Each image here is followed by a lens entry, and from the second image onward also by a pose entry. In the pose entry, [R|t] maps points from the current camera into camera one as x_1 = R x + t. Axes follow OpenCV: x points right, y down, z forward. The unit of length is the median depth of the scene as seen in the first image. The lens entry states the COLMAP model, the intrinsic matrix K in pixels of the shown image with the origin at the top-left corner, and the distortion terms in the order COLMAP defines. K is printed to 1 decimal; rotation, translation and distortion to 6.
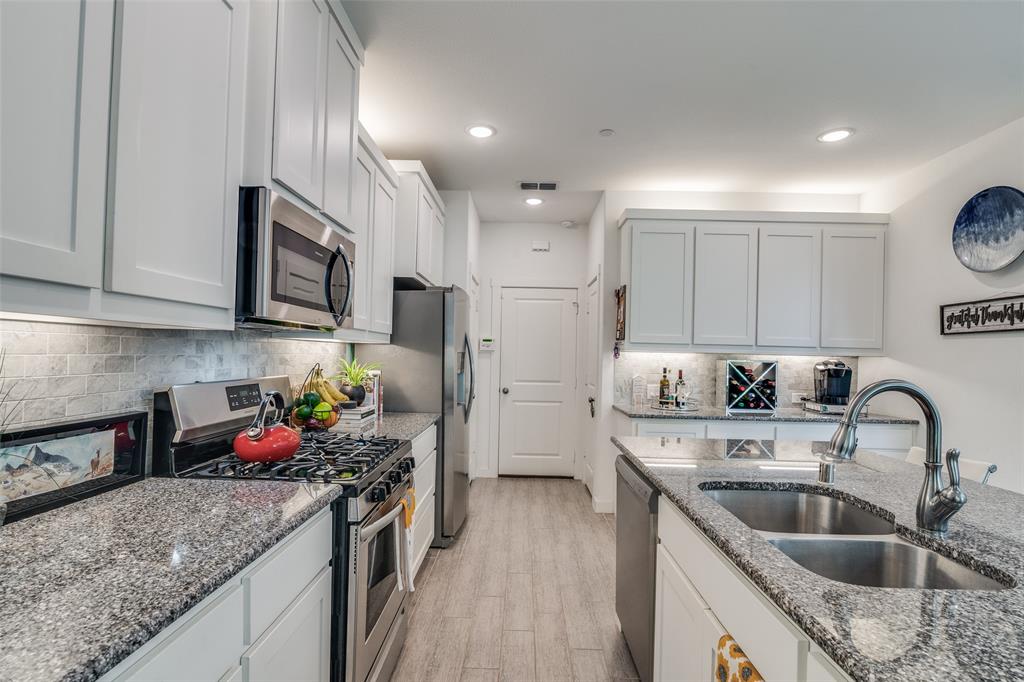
lens RADIAL K [[475.7, 0, 512.2], [0, 475.7, 346.1], [0, 0, 1]] dist [-0.010703, -0.003507]
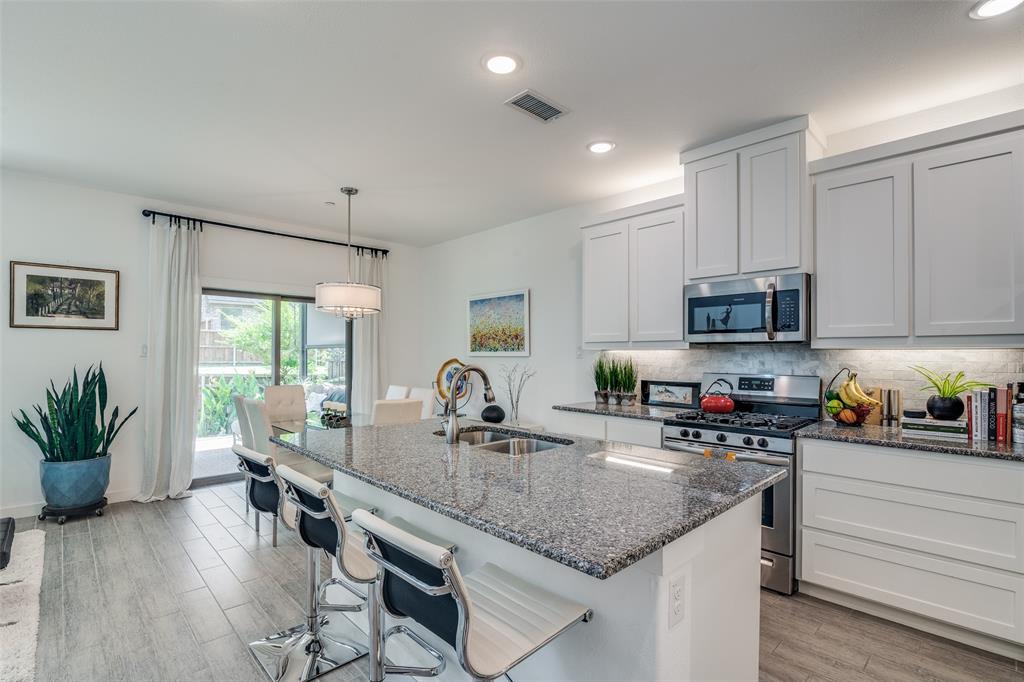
lens RADIAL K [[475.7, 0, 506.2], [0, 475.7, 344.1], [0, 0, 1]] dist [-0.010703, -0.003507]
pose [[-0.722641, -0.032857, -0.690442, 2.001468], [-0.004771, 0.999083, -0.042552, 0.056217], [0.691207, -0.027456, -0.722135, 2.497094]]
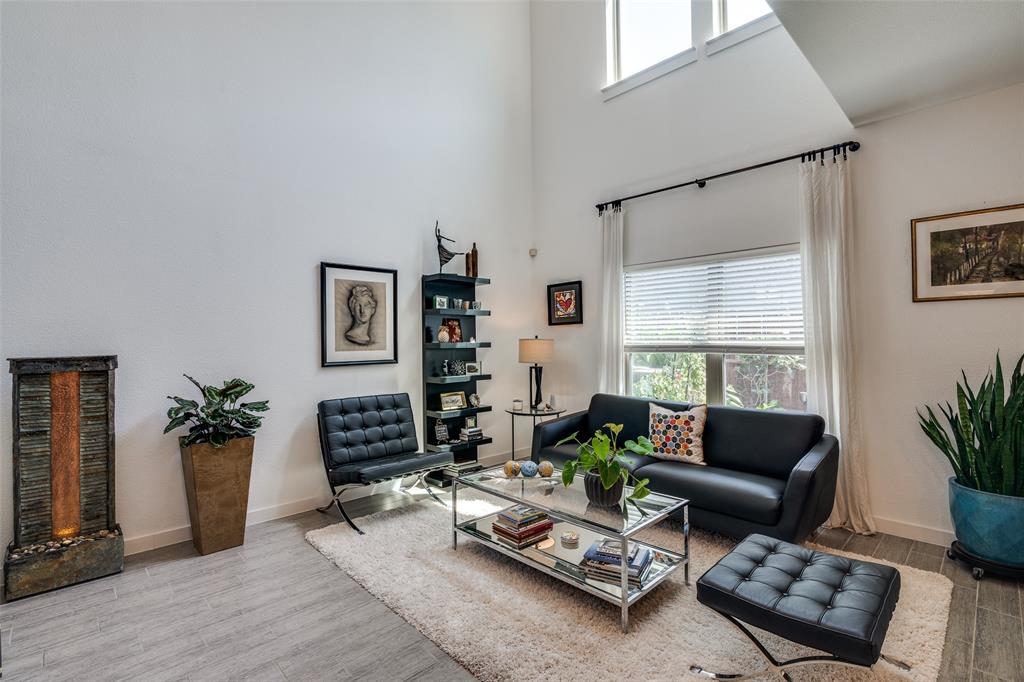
lens RADIAL K [[475.7, 0, 506.8], [0, 475.7, 338.5], [0, 0, 1]] dist [-0.010703, -0.003507]
pose [[-0.699985, -0.020933, 0.713851, 1.954860], [-0.025565, 0.999664, 0.004246, 0.071660], [-0.713700, -0.015277, -0.700285, 1.263297]]
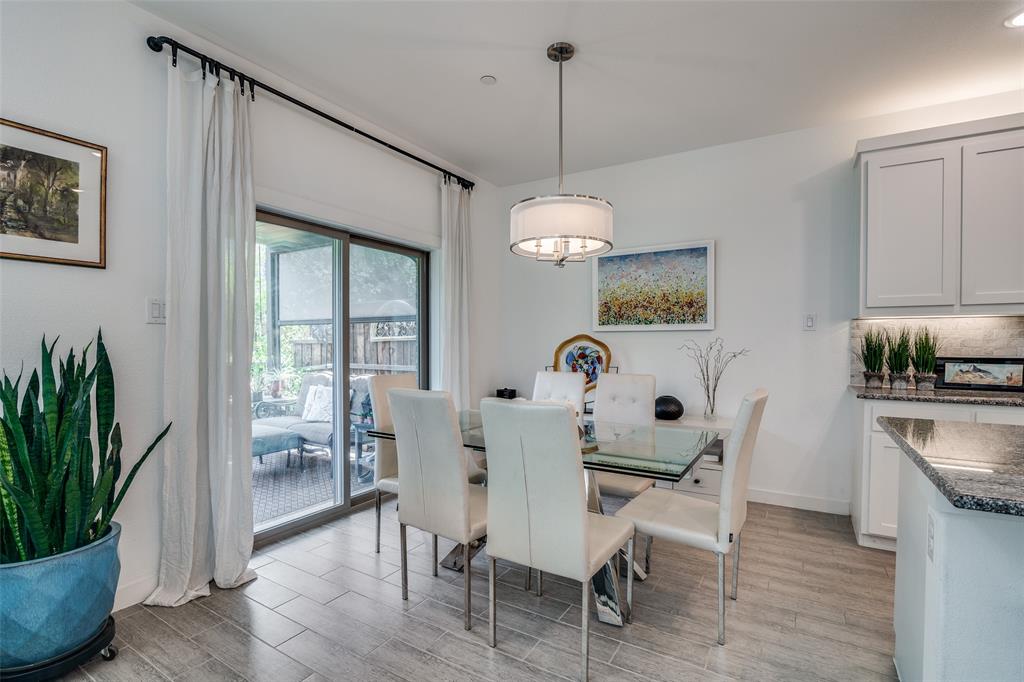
lens RADIAL K [[475.7, 0, 510.5], [0, 475.7, 343.5], [0, 0, 1]] dist [-0.010703, -0.003507]
pose [[-0.509449, -0.012205, -0.860414, 2.397315], [0.001956, 0.999880, -0.015342, 0.121962], [0.860499, -0.009499, -0.509364, 0.103090]]
